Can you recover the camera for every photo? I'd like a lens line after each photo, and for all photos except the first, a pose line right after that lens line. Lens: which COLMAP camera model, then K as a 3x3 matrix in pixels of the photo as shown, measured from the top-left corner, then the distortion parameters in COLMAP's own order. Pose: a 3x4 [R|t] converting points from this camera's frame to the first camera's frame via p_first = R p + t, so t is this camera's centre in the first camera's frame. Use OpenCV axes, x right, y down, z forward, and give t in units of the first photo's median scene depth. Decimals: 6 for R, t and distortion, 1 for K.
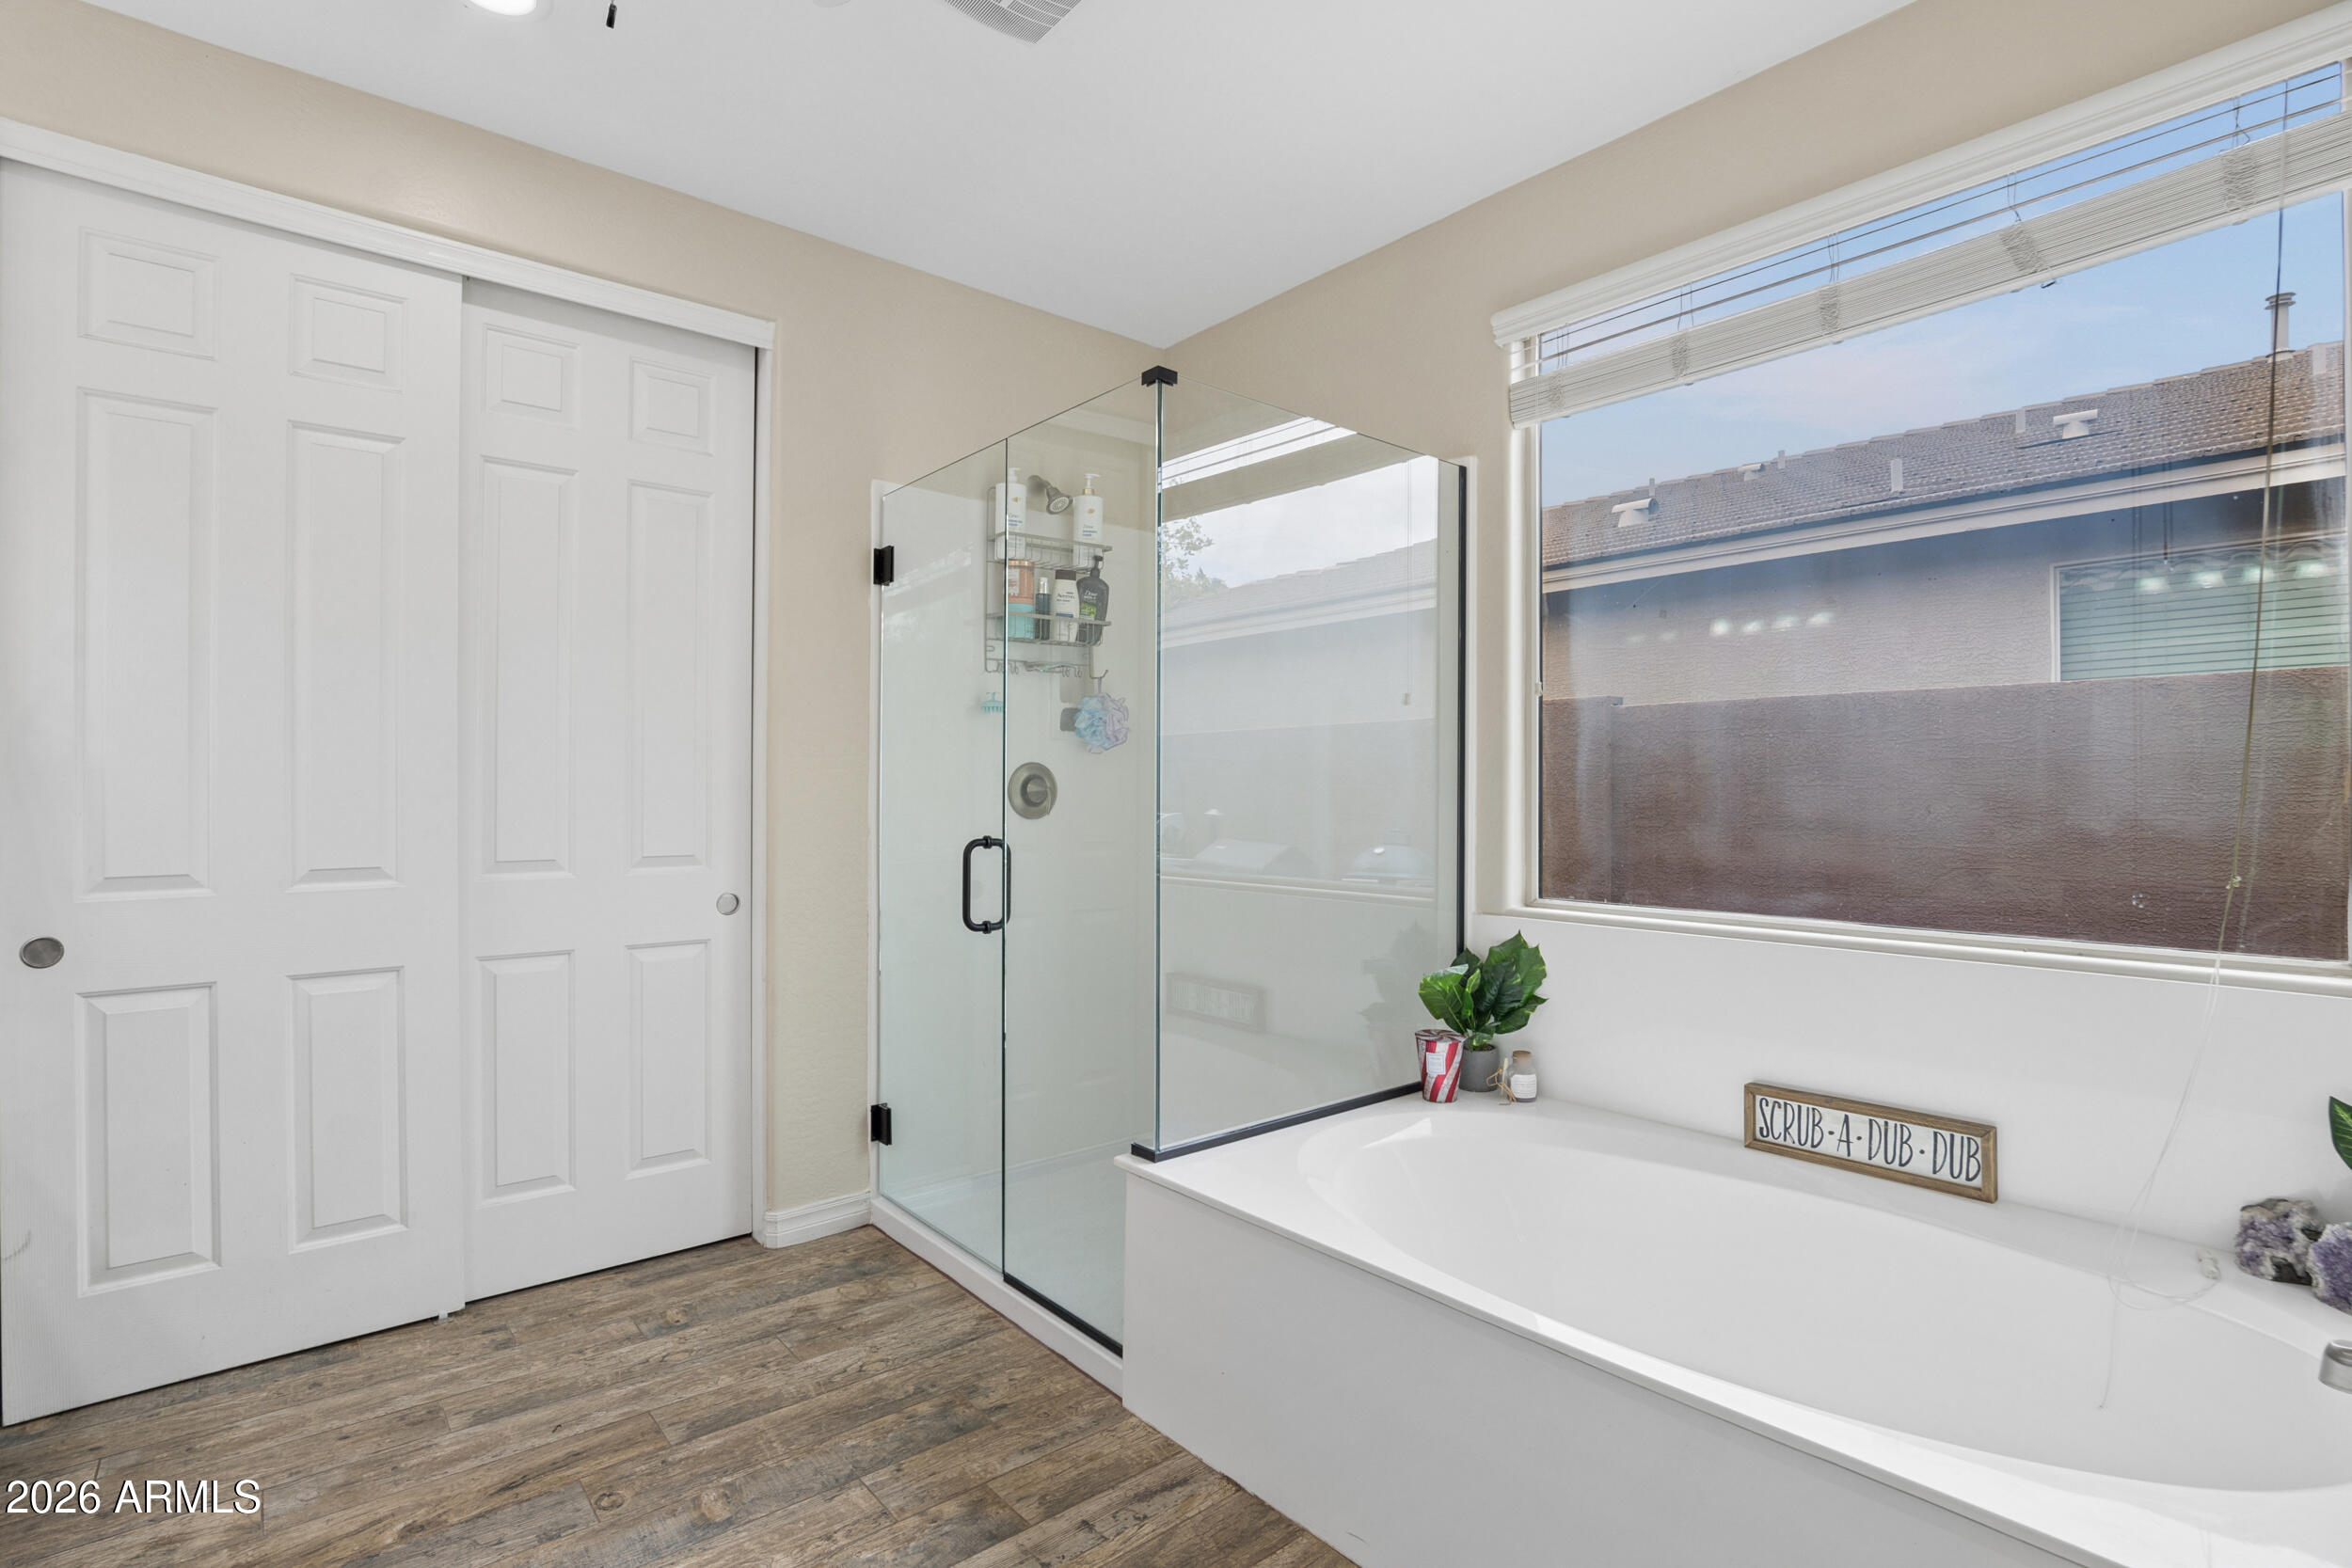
lens RADIAL K [[1099.9, 0, 1170.3], [0, 1099.9, 783.5], [0, 0, 1]] dist [-0.038576, 0.008075]
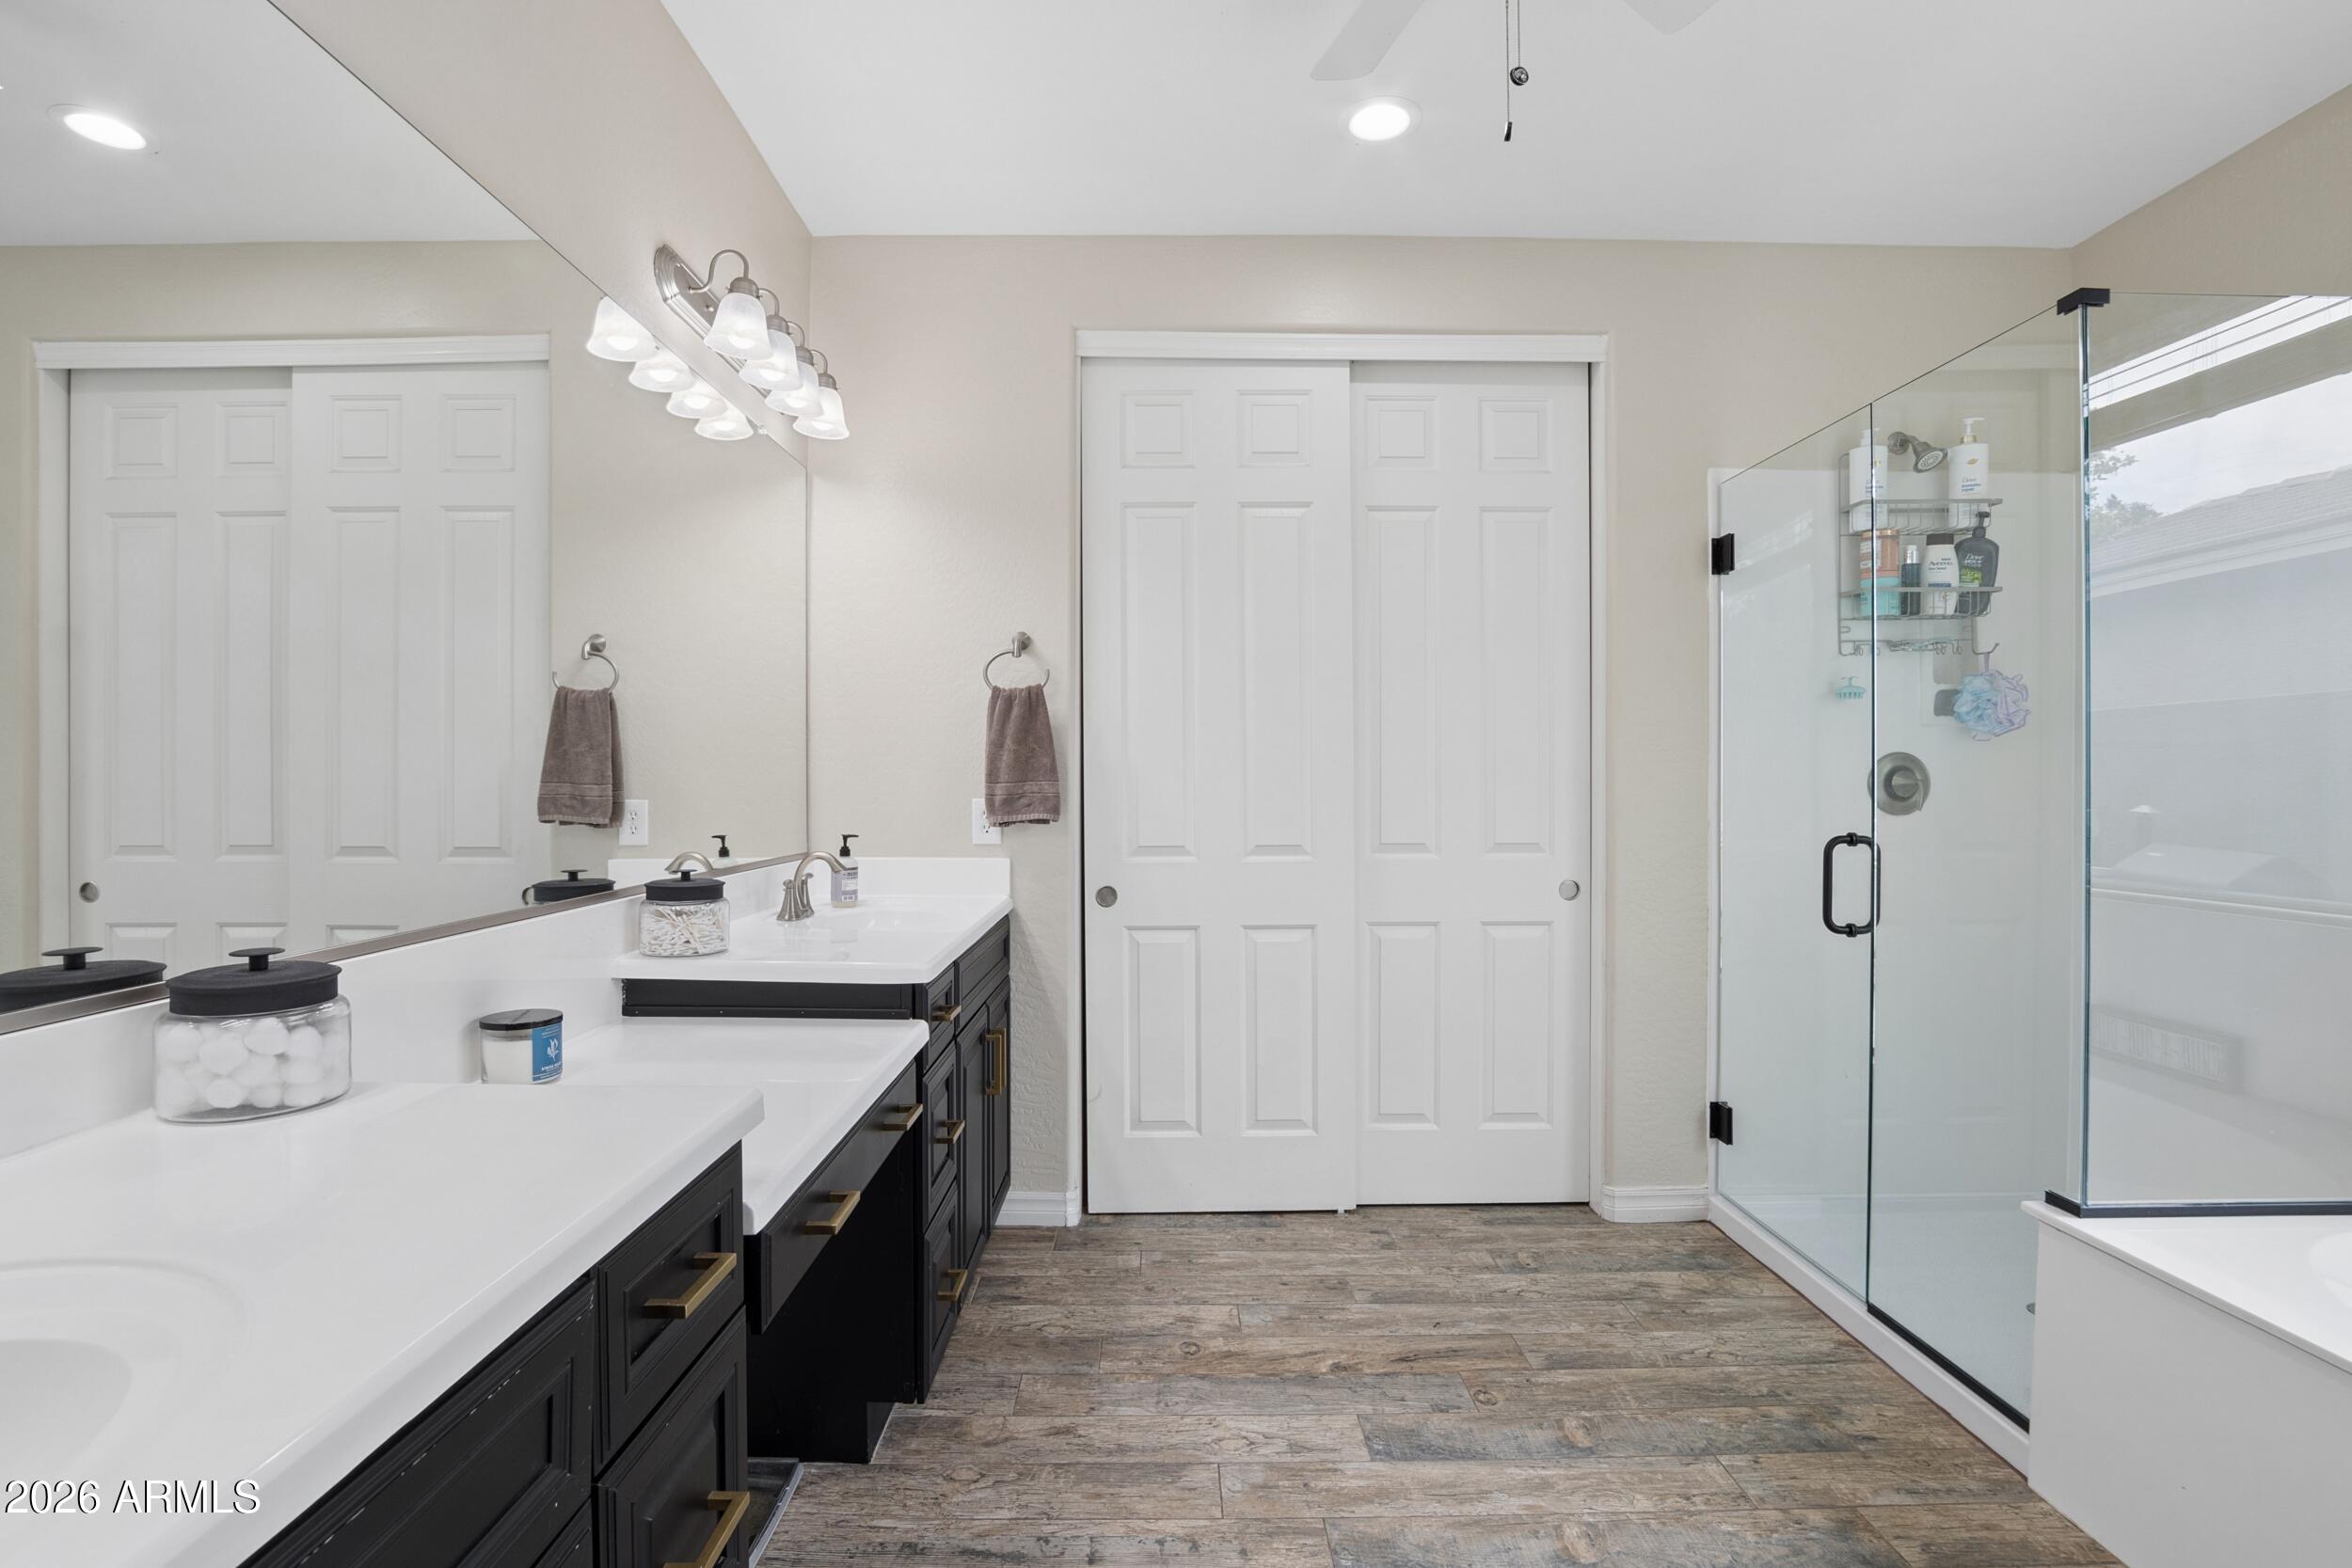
lens RADIAL K [[1099.9, 0, 1185.6], [0, 1099.9, 780.5], [0, 0, 1]] dist [-0.038576, 0.008075]
pose [[0.773816, -0.001785, -0.633408, -0.020672], [0.005566, 0.999977, 0.003982, -0.003686], [0.633387, -0.006607, 0.773807, -0.077730]]
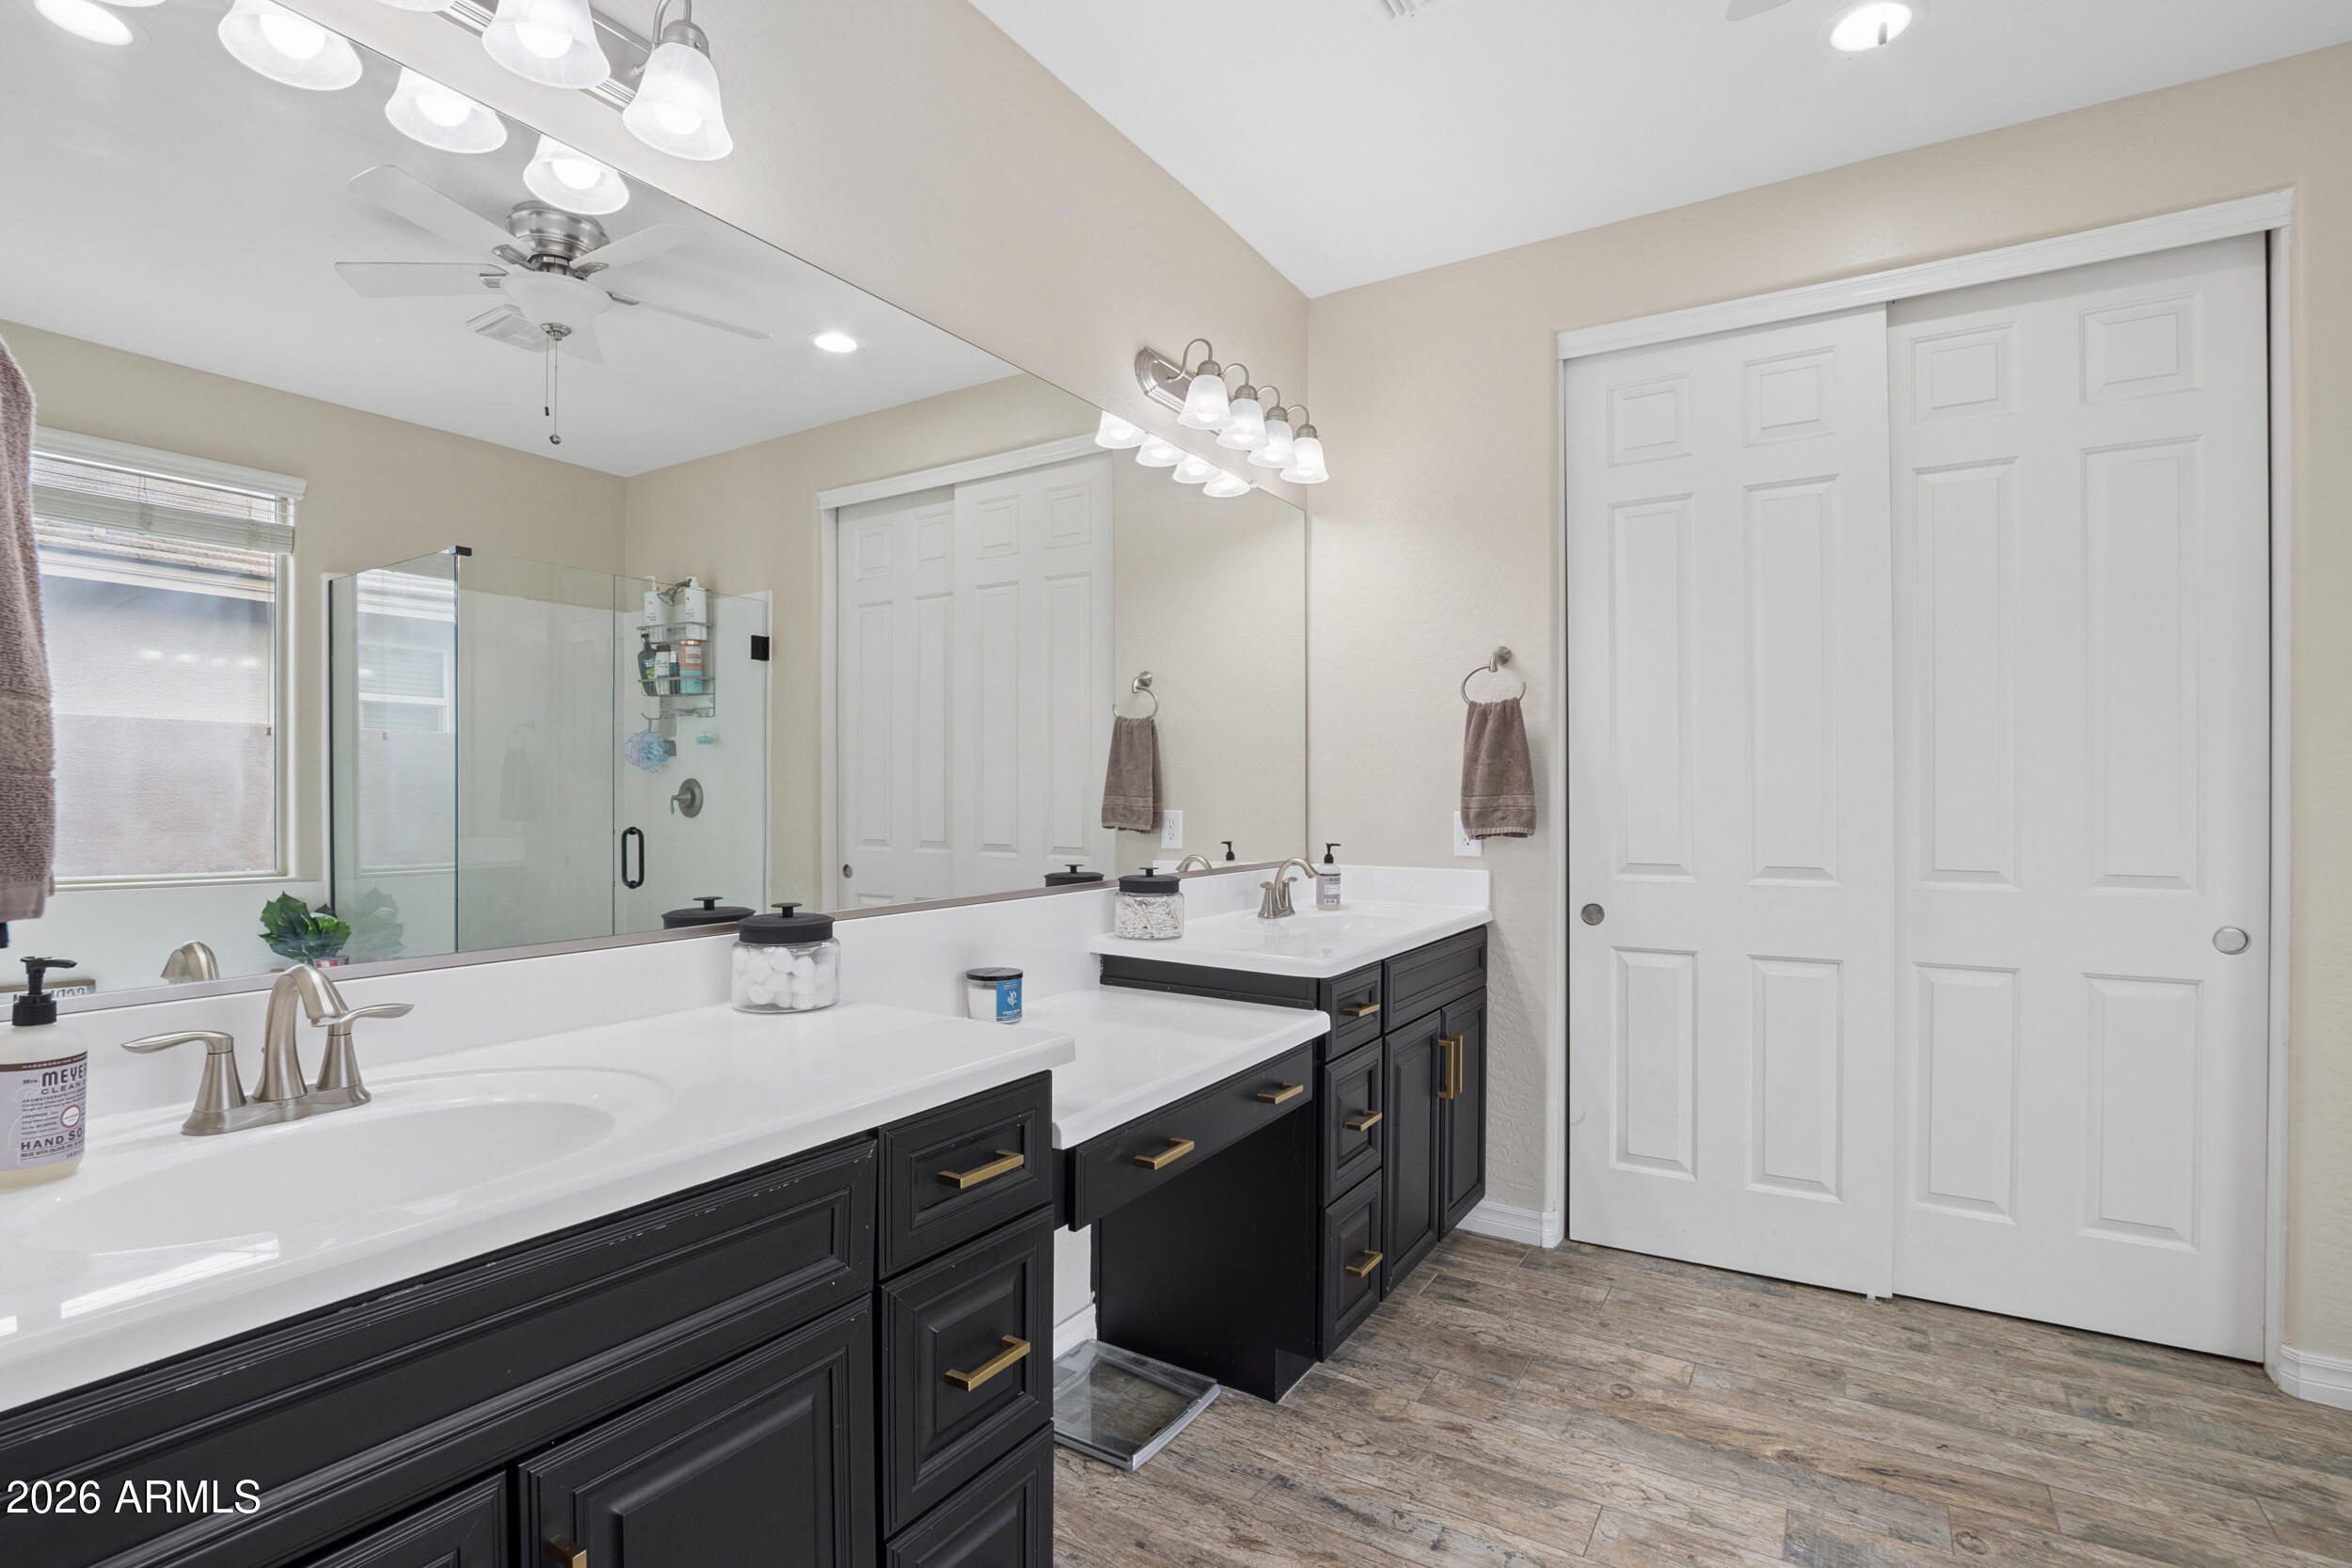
lens RADIAL K [[1099.9, 0, 1186.0], [0, 1099.9, 794.1], [0, 0, 1]] dist [-0.038576, 0.008075]
pose [[0.317951, -0.001723, -0.948105, 0.112158], [0.005348, 0.999986, -0.000024, -0.001573], [0.948092, -0.005063, 0.317956, 0.027629]]
